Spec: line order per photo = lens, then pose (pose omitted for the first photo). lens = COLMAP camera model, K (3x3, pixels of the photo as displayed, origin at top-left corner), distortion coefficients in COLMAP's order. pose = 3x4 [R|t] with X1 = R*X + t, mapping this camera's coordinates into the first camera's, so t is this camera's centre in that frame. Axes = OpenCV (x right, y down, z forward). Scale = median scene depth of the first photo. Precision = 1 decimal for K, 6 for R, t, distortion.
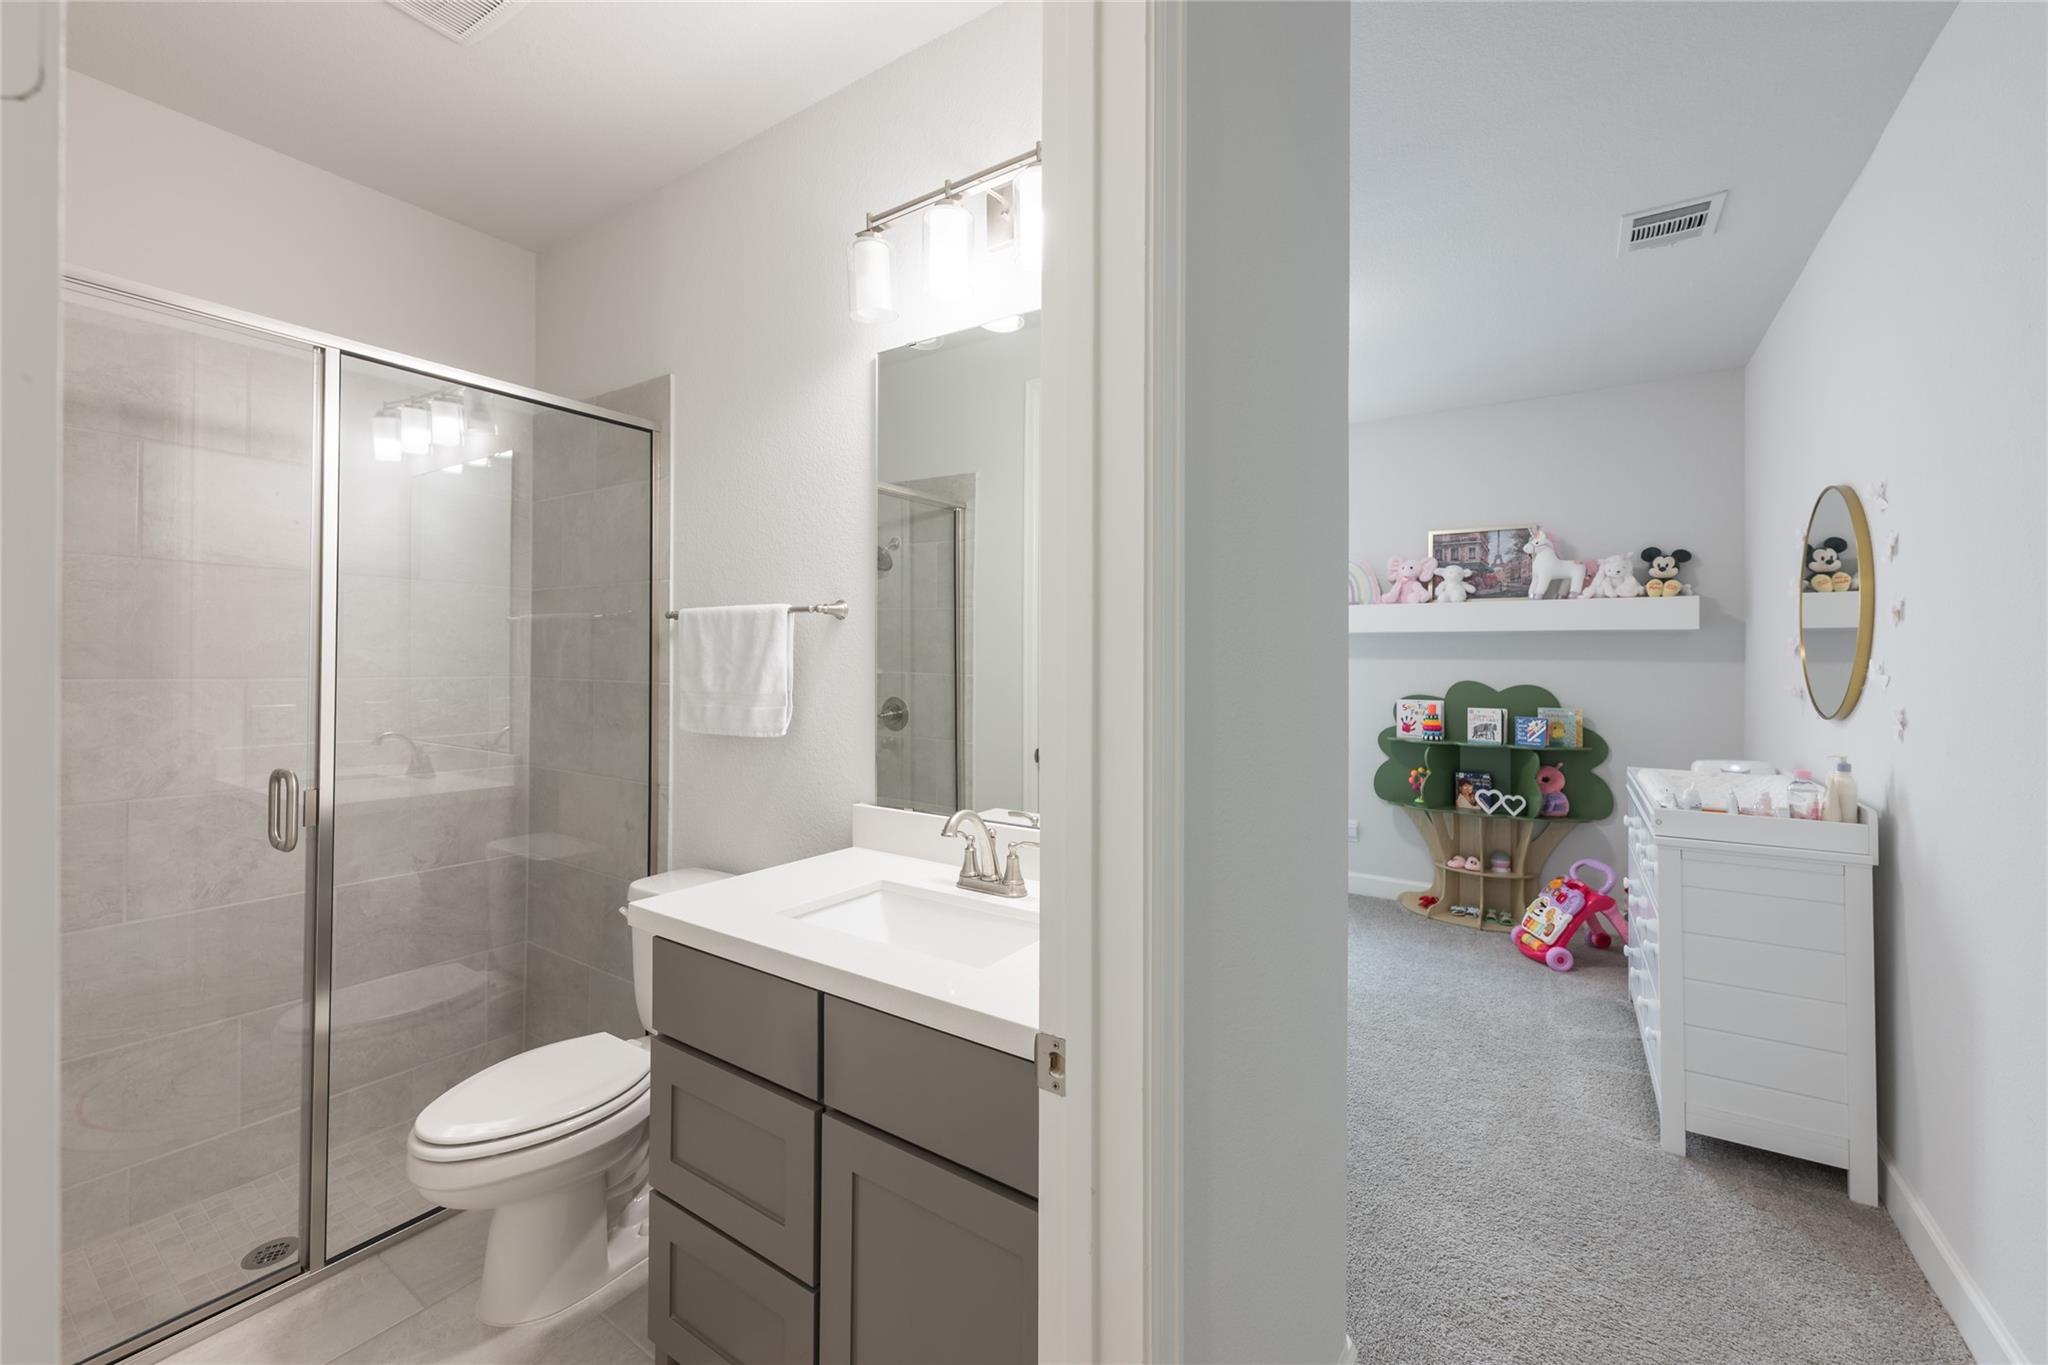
lens RADIAL K [[826.8, 0, 1033.8], [0, 826.8, 651.1], [0, 0, 1]] dist [-0.000023, 0.001007]
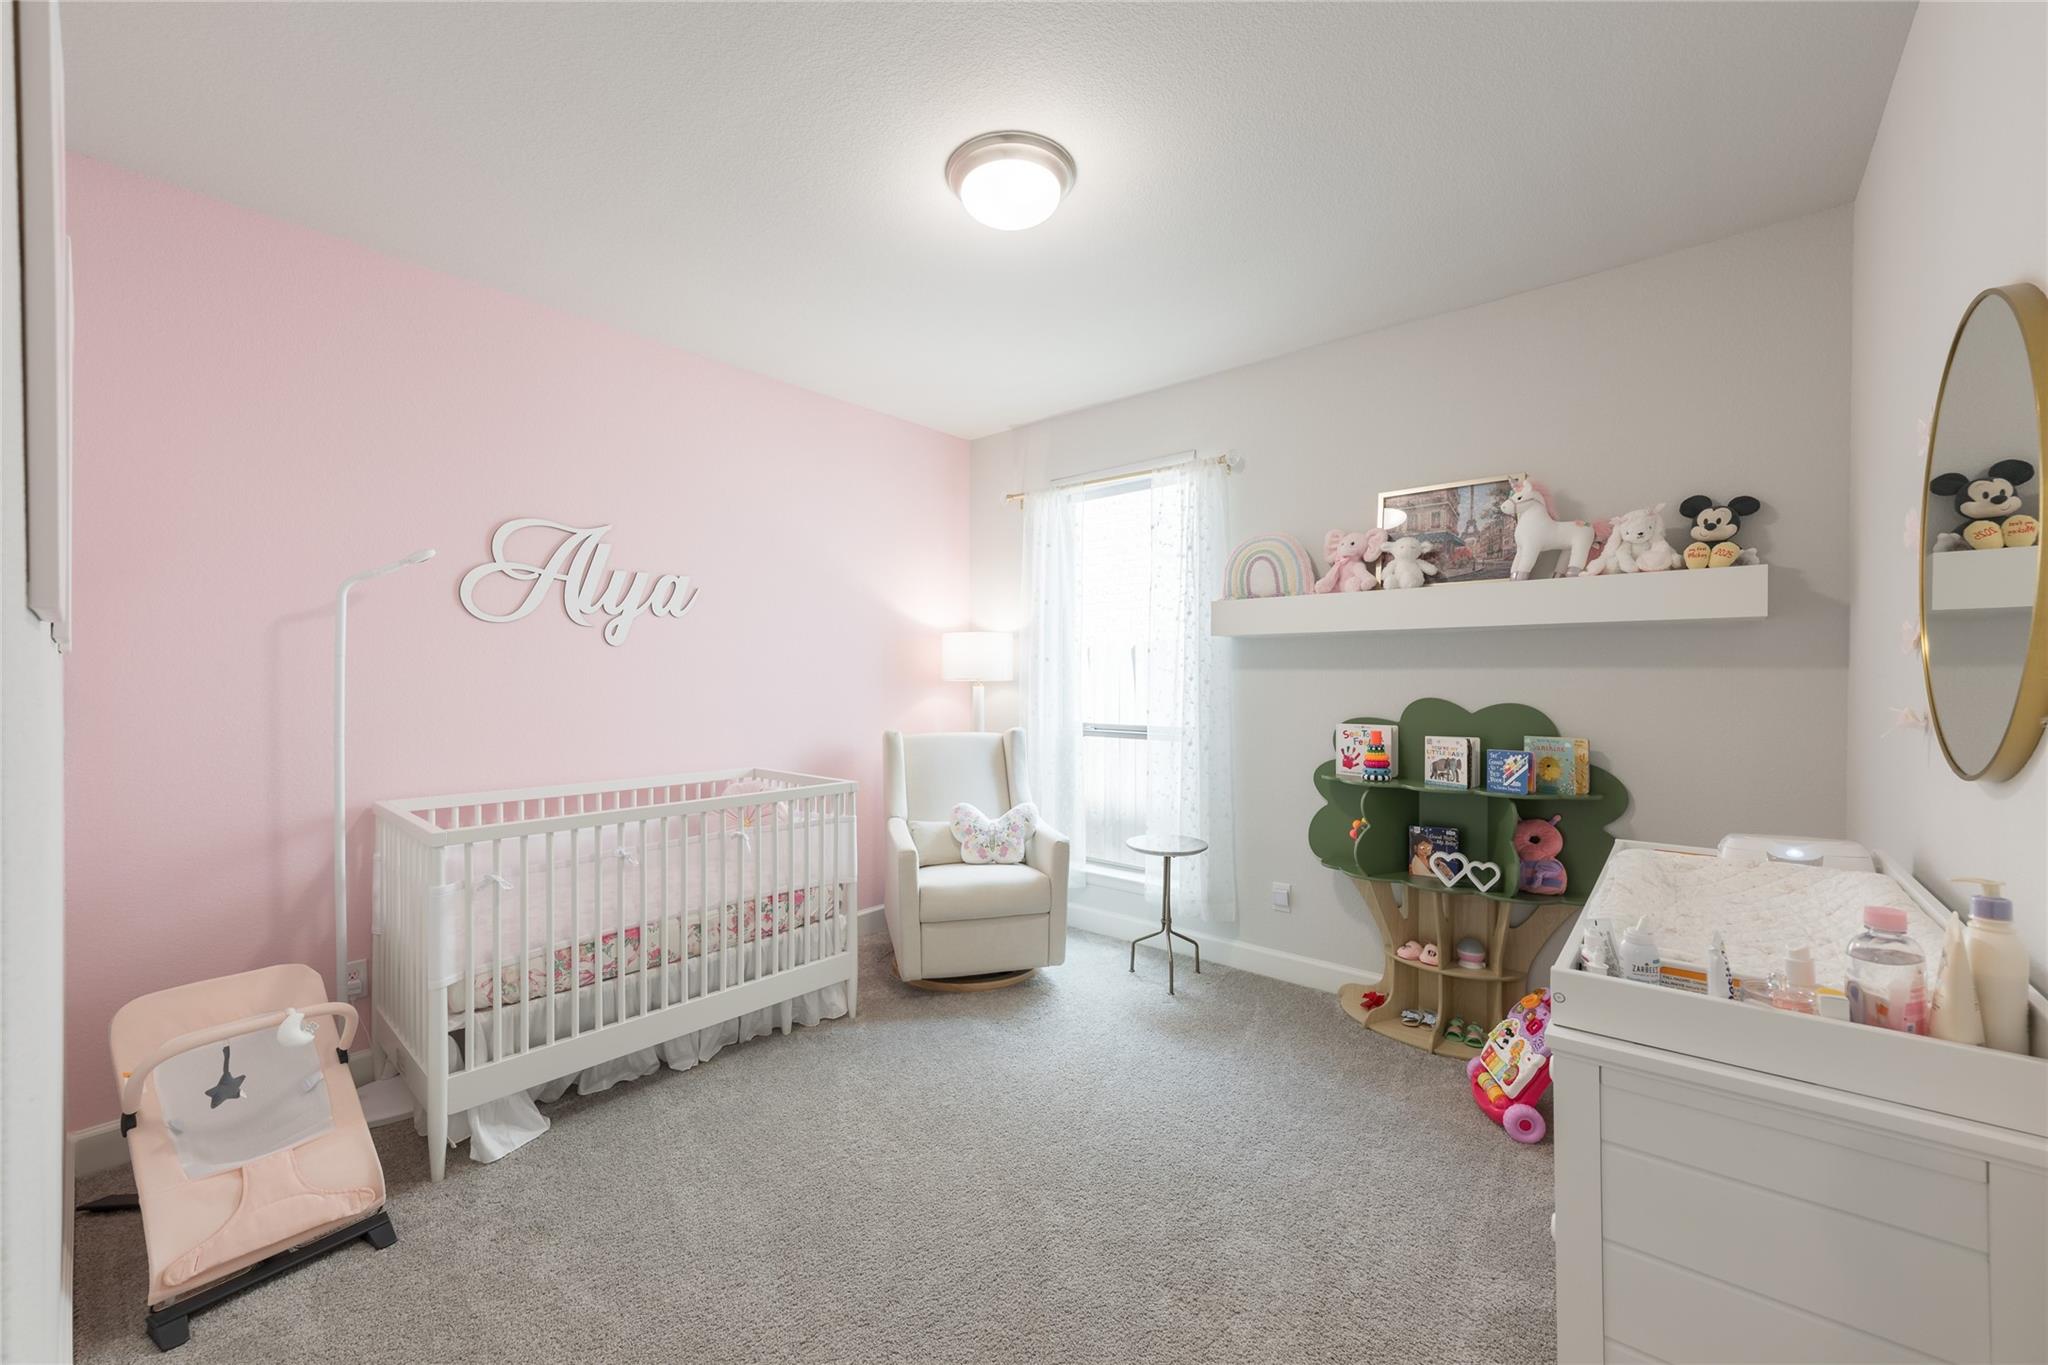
lens RADIAL K [[826.8, 0, 1007.4], [0, 826.8, 681.6], [0, 0, 1]] dist [-0.000023, 0.001007]
pose [[0.992545, -0.008906, -0.121552, 0.266577], [0.011010, 0.999801, 0.016645, 0.006001], [0.121380, -0.017859, 0.992445, 0.261173]]
